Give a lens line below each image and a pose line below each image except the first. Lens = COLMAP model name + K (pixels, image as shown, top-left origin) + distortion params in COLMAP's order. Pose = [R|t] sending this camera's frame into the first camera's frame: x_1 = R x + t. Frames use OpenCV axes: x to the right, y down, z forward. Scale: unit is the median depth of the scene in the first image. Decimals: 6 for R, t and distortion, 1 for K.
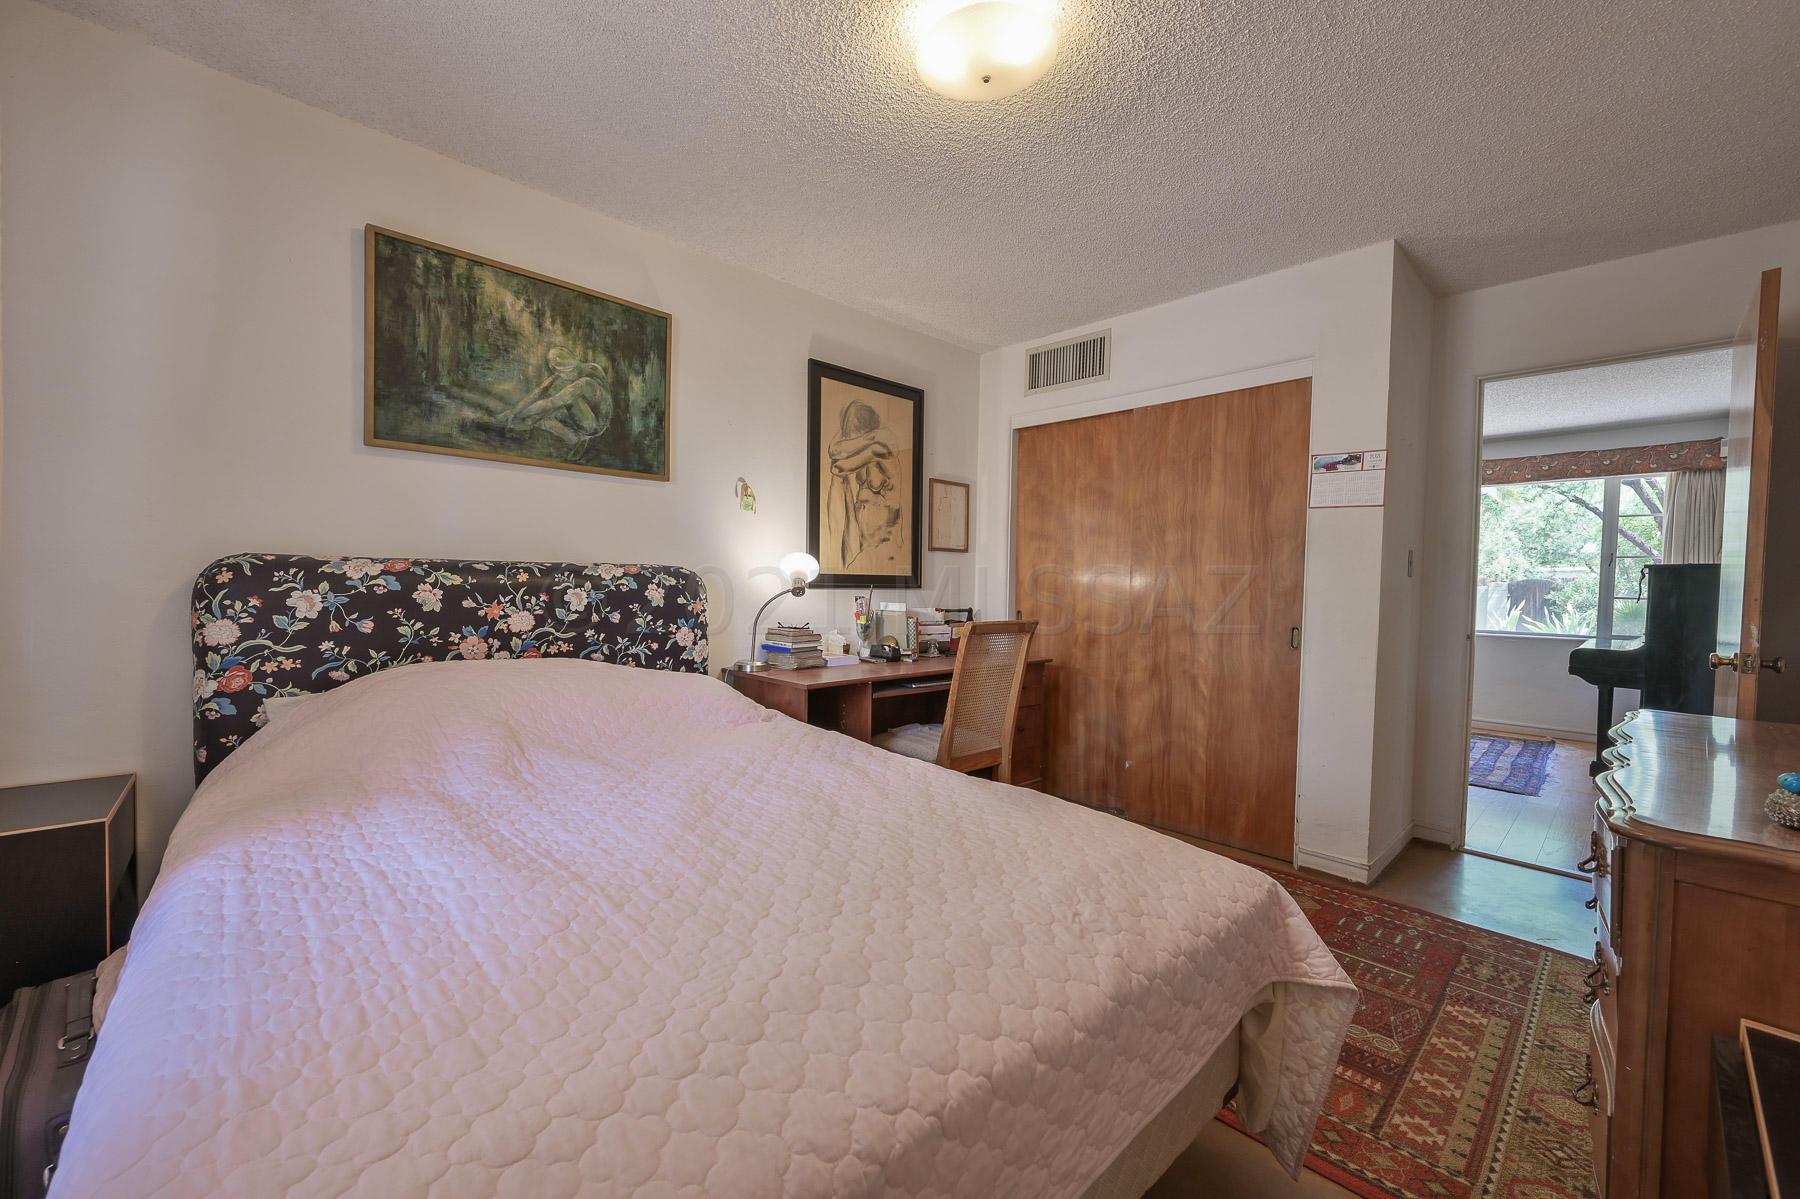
lens RADIAL K [[707.9, 0, 906.9], [0, 707.9, 598.1], [0, 0, 1]] dist [-0.002963, 0.001020]
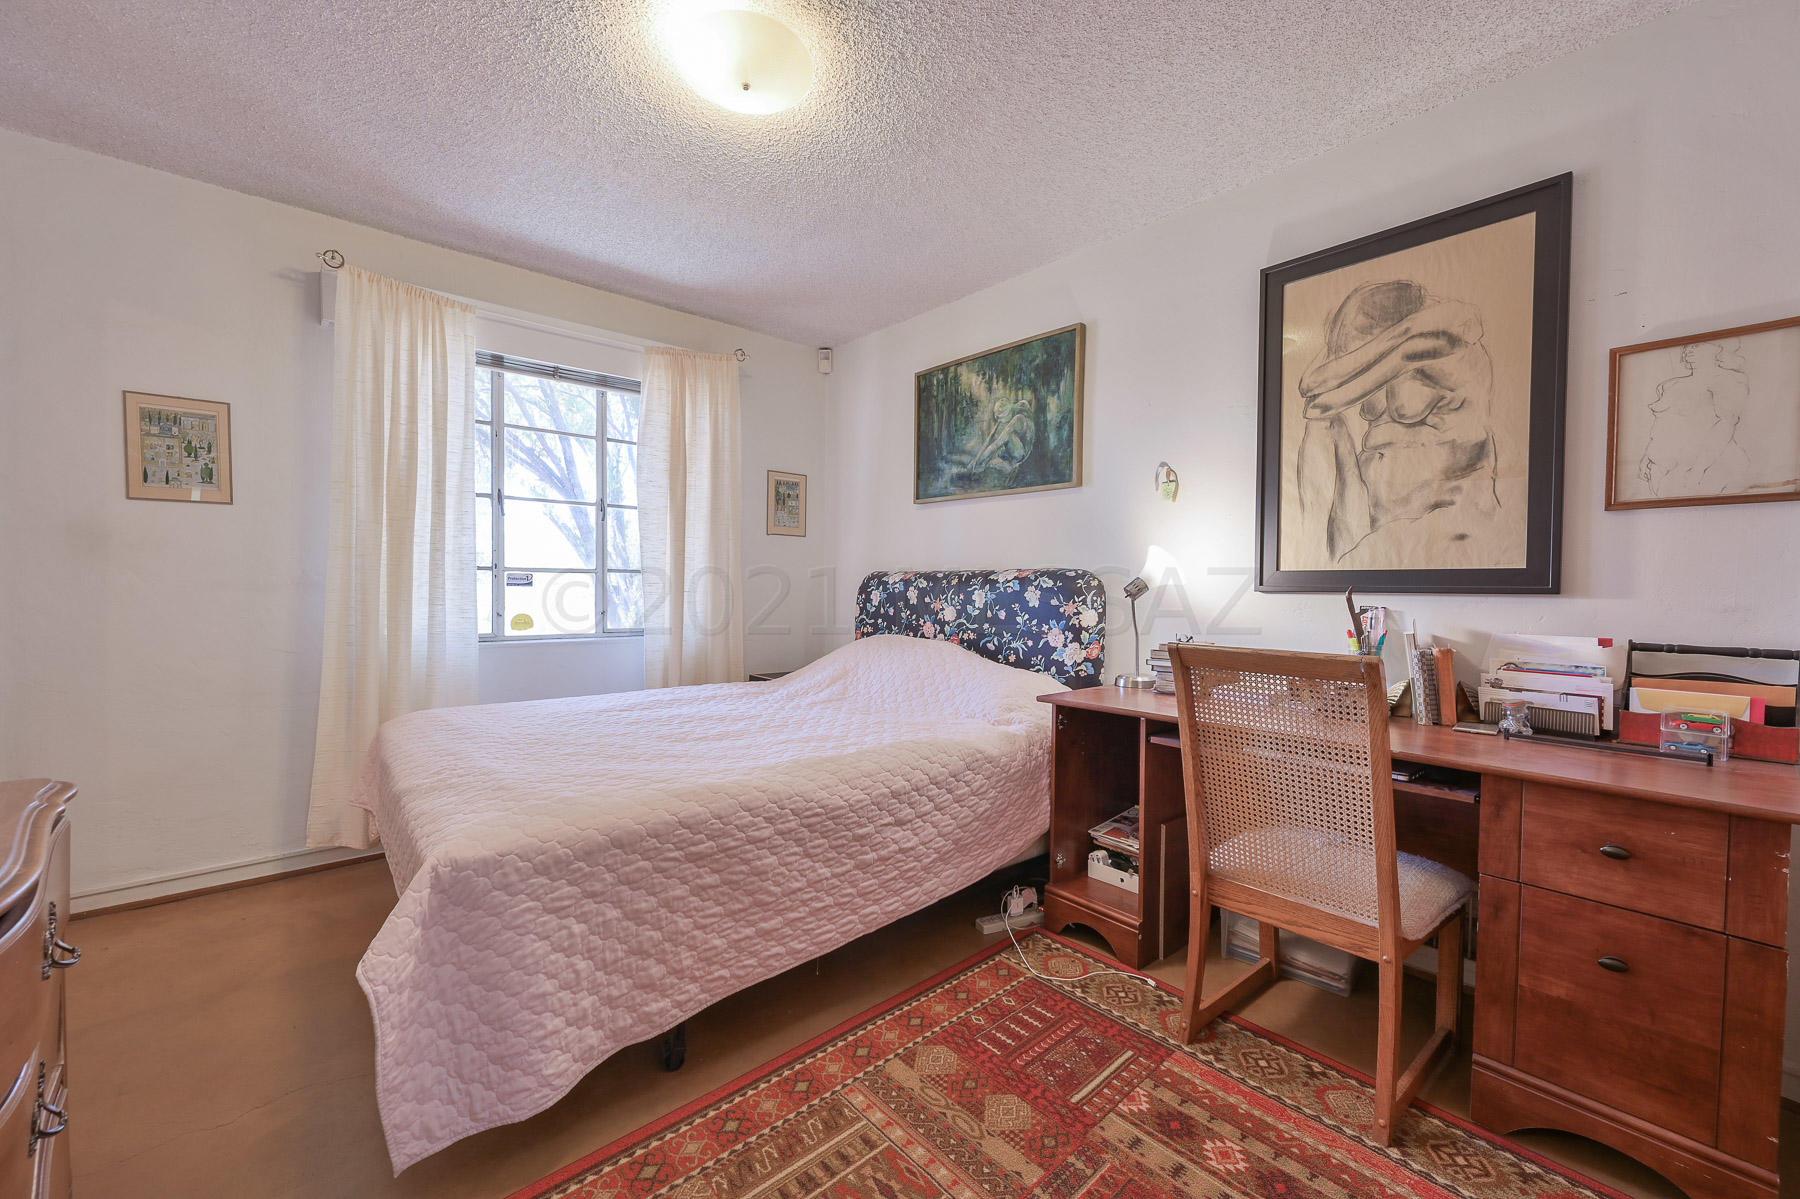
lens RADIAL K [[707.9, 0, 883.3], [0, 707.9, 584.9], [0, 0, 1]] dist [-0.002963, 0.001020]
pose [[-0.055314, -0.004391, -0.998459, 0.738120], [-0.018041, 0.999831, -0.003398, -0.014344], [0.998306, 0.017825, -0.055384, 0.821103]]
